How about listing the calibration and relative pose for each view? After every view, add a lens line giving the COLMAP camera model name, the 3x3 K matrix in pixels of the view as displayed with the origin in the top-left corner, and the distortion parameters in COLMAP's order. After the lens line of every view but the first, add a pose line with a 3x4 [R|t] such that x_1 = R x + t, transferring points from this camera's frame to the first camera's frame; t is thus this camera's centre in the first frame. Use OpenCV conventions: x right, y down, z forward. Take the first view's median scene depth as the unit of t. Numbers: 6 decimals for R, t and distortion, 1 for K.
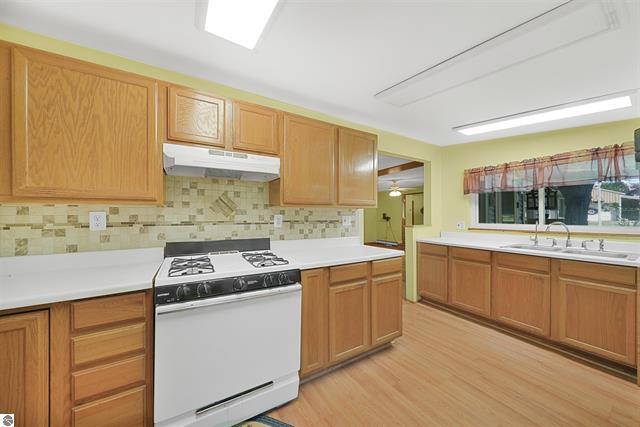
lens RADIAL K [[220.7, 0, 320.7], [0, 220.7, 214.8], [0, 0, 1]] dist [-0.007187, 0.000164]
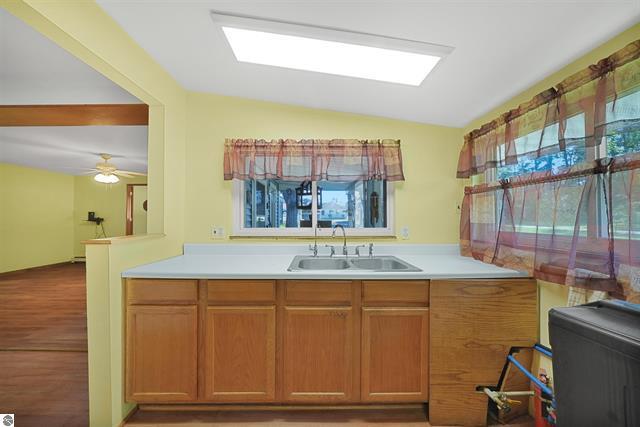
lens RADIAL K [[220.7, 0, 317.2], [0, 220.7, 217.4], [0, 0, 1]] dist [-0.007187, 0.000164]
pose [[0.511611, 0.000877, 0.859217, 0.424411], [-0.008264, 0.999958, 0.003900, 0.005692], [-0.859178, -0.009095, 0.511597, 0.758744]]
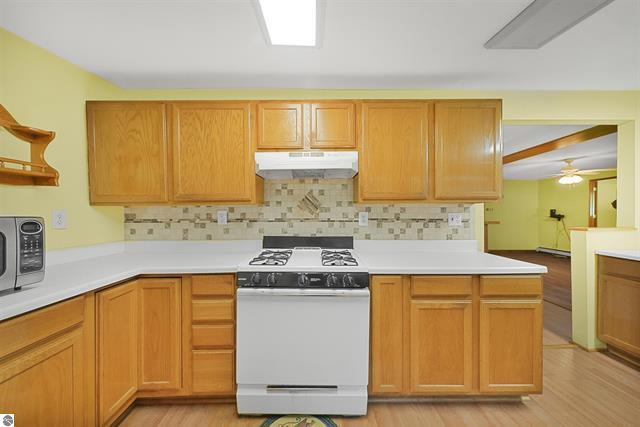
lens RADIAL K [[228.9, 0, 320.4], [0, 228.9, 214.2], [0, 0, 1]] dist [-0.004934, -0.000238]
pose [[0.856961, -0.000369, -0.515380, 0.156141], [0.004689, 0.999964, 0.007081, 0.001112], [0.515359, -0.008485, 0.856932, 0.080175]]
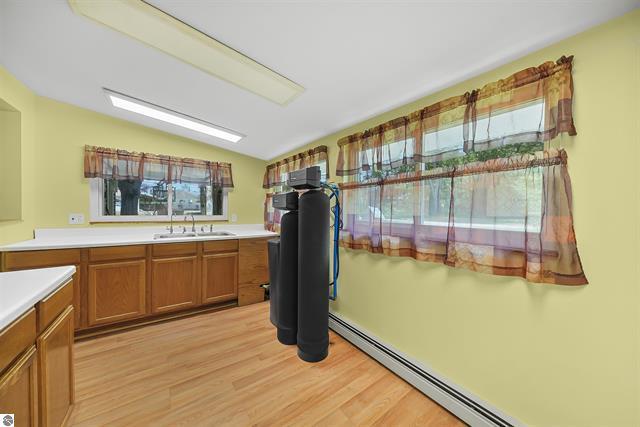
lens RADIAL K [[220.7, 0, 320.0], [0, 220.7, 214.5], [0, 0, 1]] dist [-0.007187, 0.000164]
pose [[-0.086601, -0.020508, 0.996032, -0.264542], [-0.024161, 0.999537, 0.018479, 0.000784], [-0.995950, -0.022464, -0.087056, 0.416783]]
